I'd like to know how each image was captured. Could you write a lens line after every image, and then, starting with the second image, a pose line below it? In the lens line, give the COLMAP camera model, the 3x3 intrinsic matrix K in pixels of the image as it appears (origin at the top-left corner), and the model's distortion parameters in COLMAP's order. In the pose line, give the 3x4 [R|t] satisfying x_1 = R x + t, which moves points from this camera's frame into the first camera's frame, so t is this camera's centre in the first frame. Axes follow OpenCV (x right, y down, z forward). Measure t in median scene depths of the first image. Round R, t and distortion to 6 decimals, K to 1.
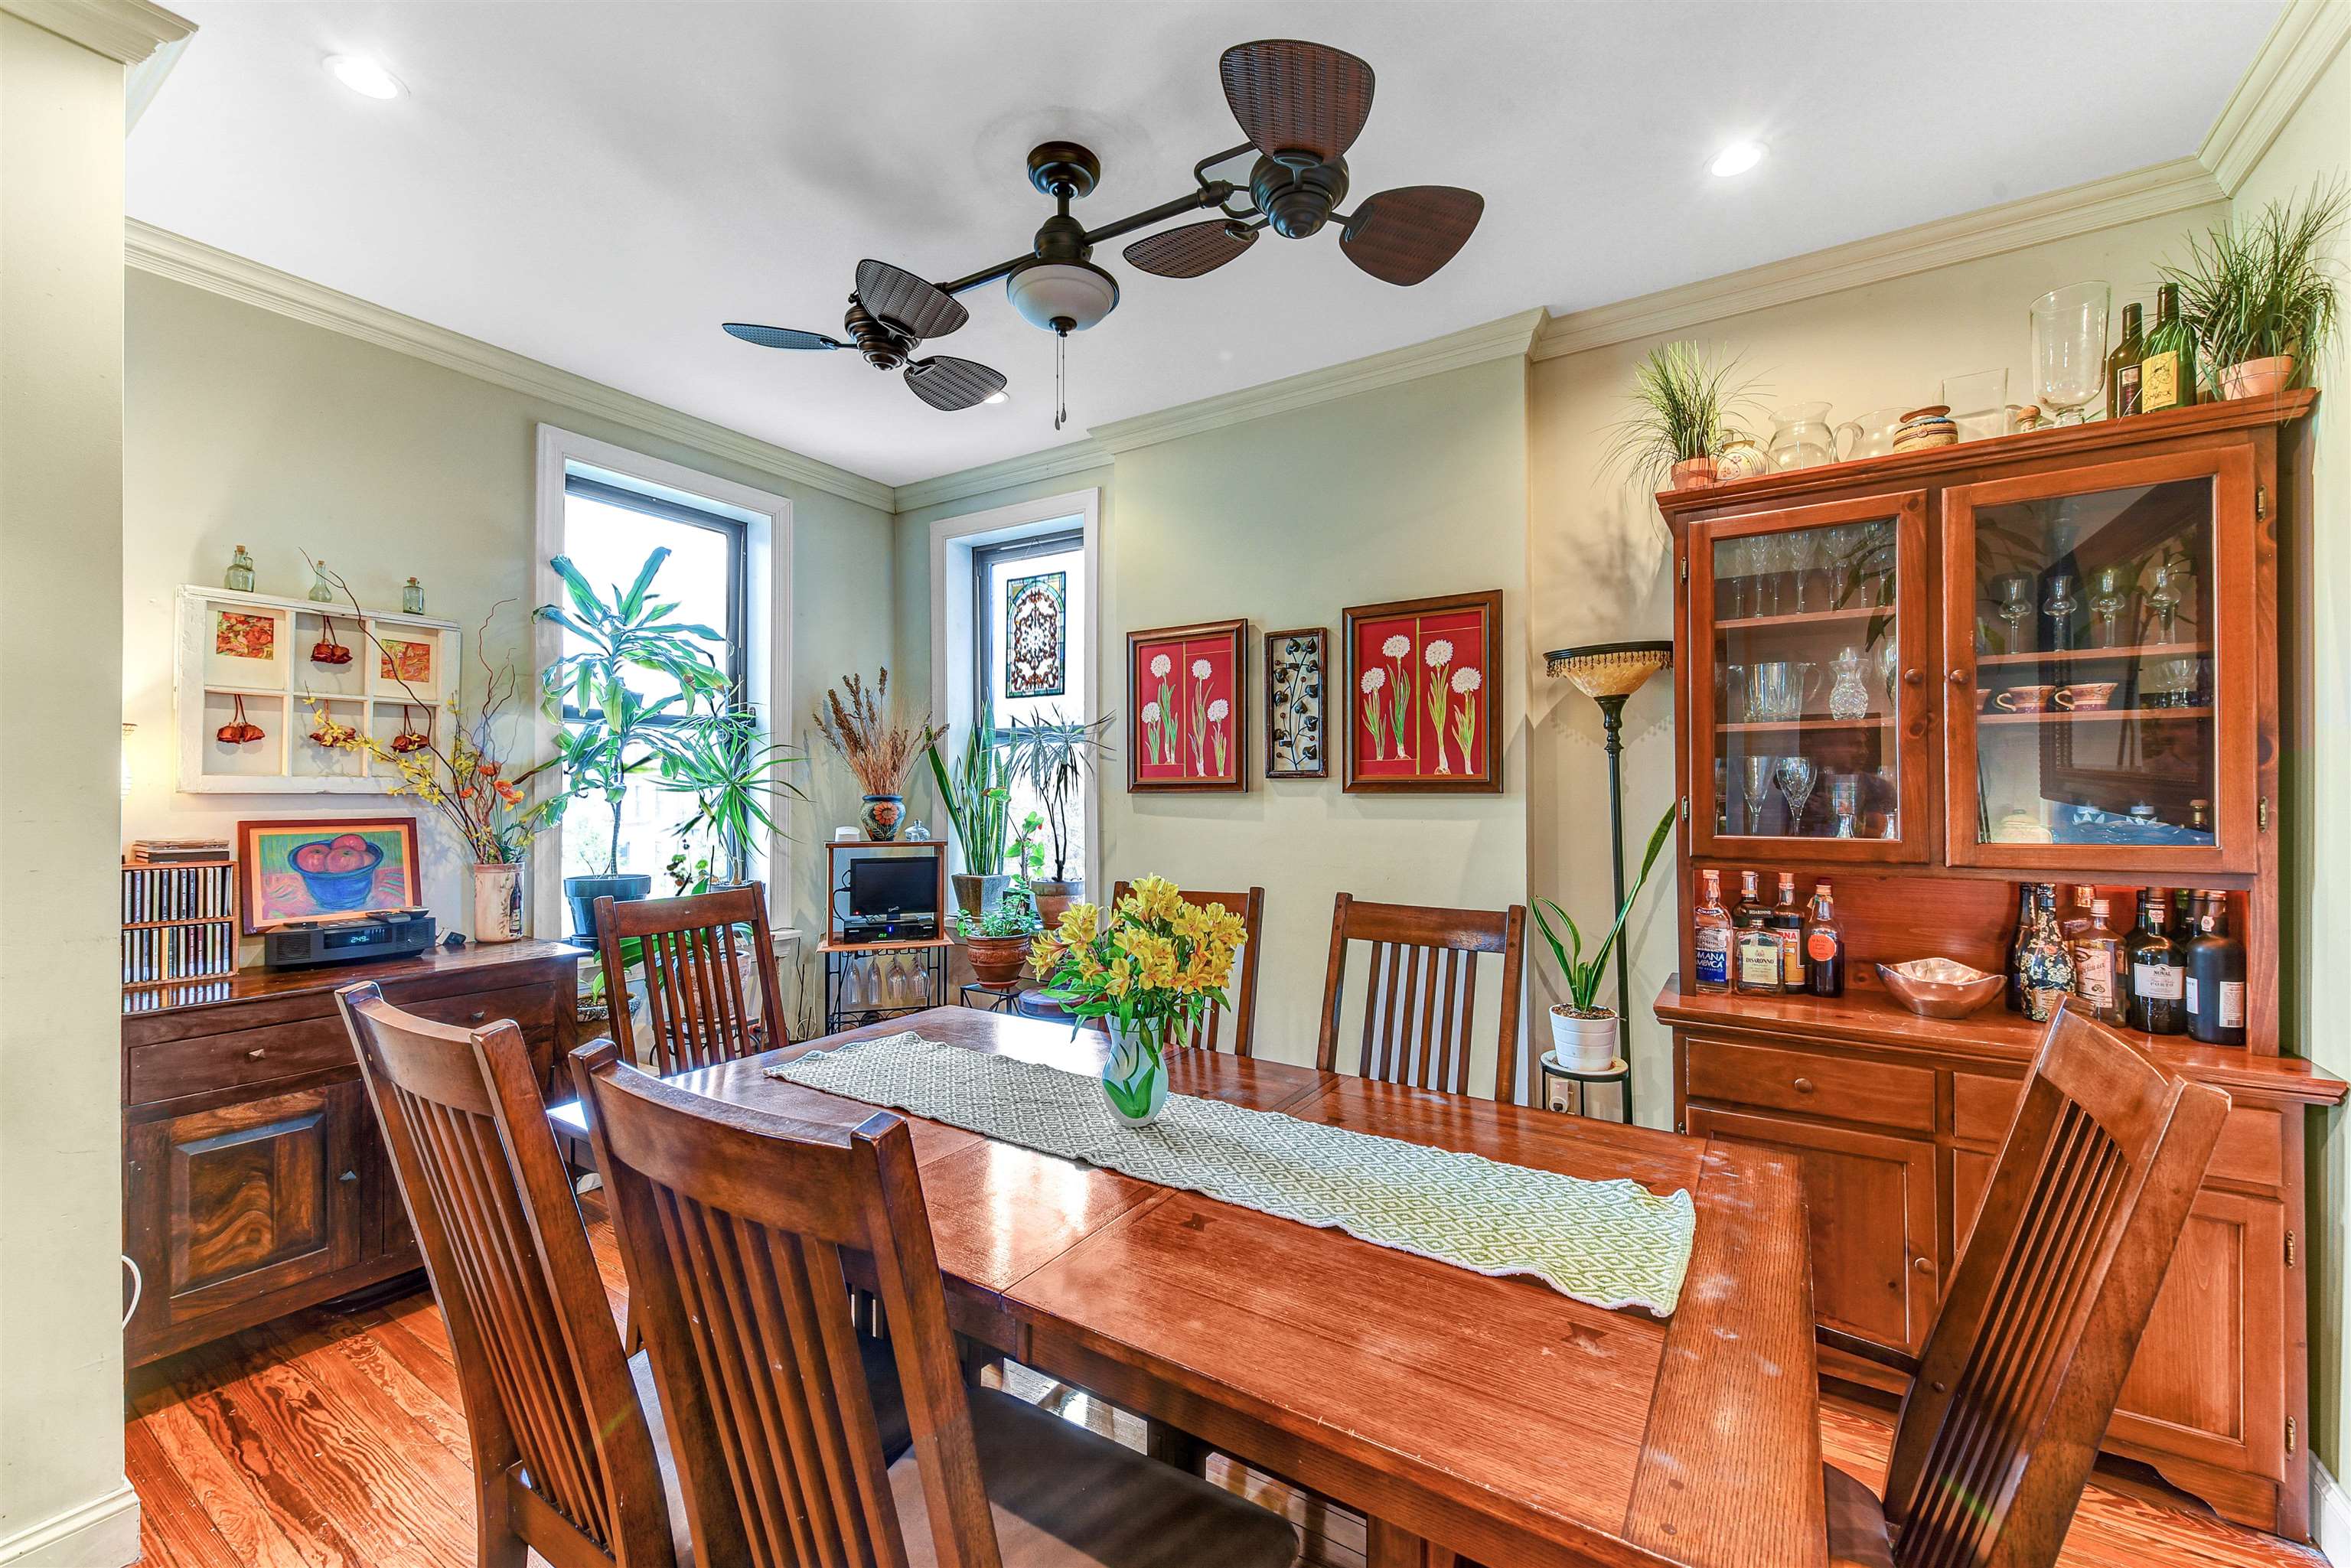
lens RADIAL K [[937.4, 0, 1174.9], [0, 937.4, 786.0], [0, 0, 1]] dist [0.008912, -0.000501]
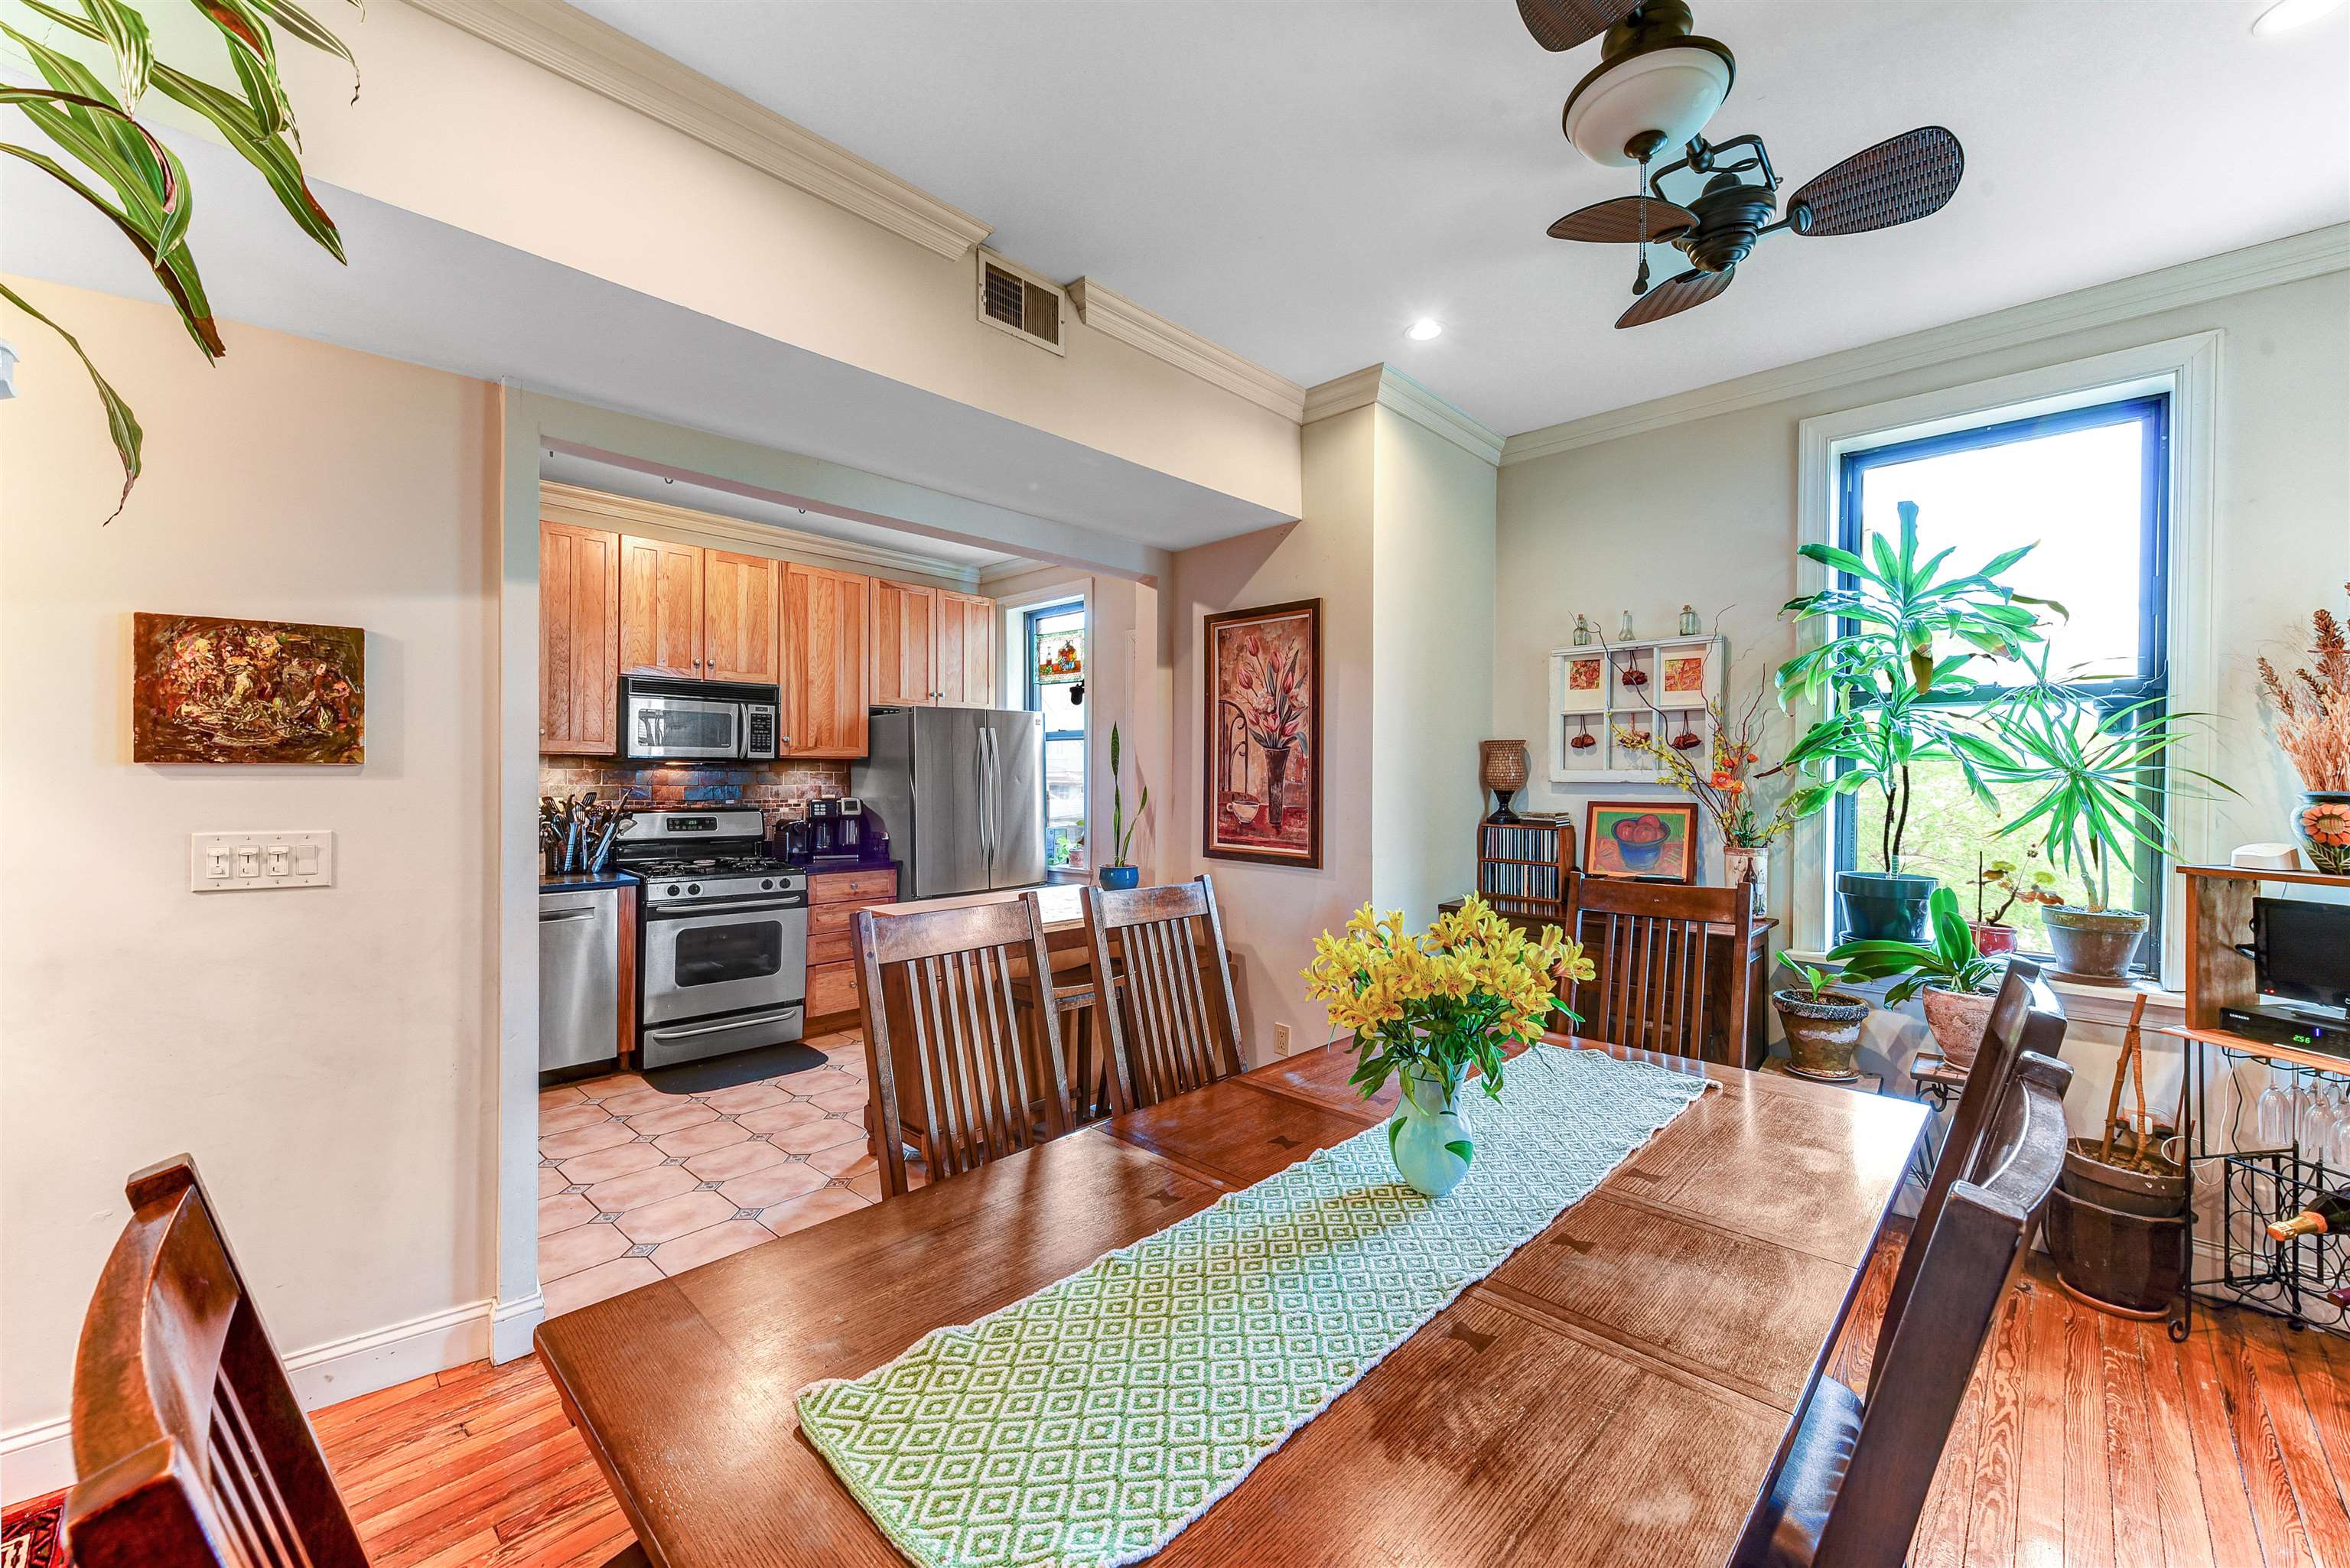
lens RADIAL K [[936.9, 0, 1175.1], [0, 936.9, 782.5], [0, 0, 1]] dist [0.008912, -0.000501]
pose [[-0.188596, 0.002633, -0.982051, 0.523876], [0.000758, 0.999996, 0.002536, 0.004012], [0.982054, -0.000266, -0.188598, 0.606594]]
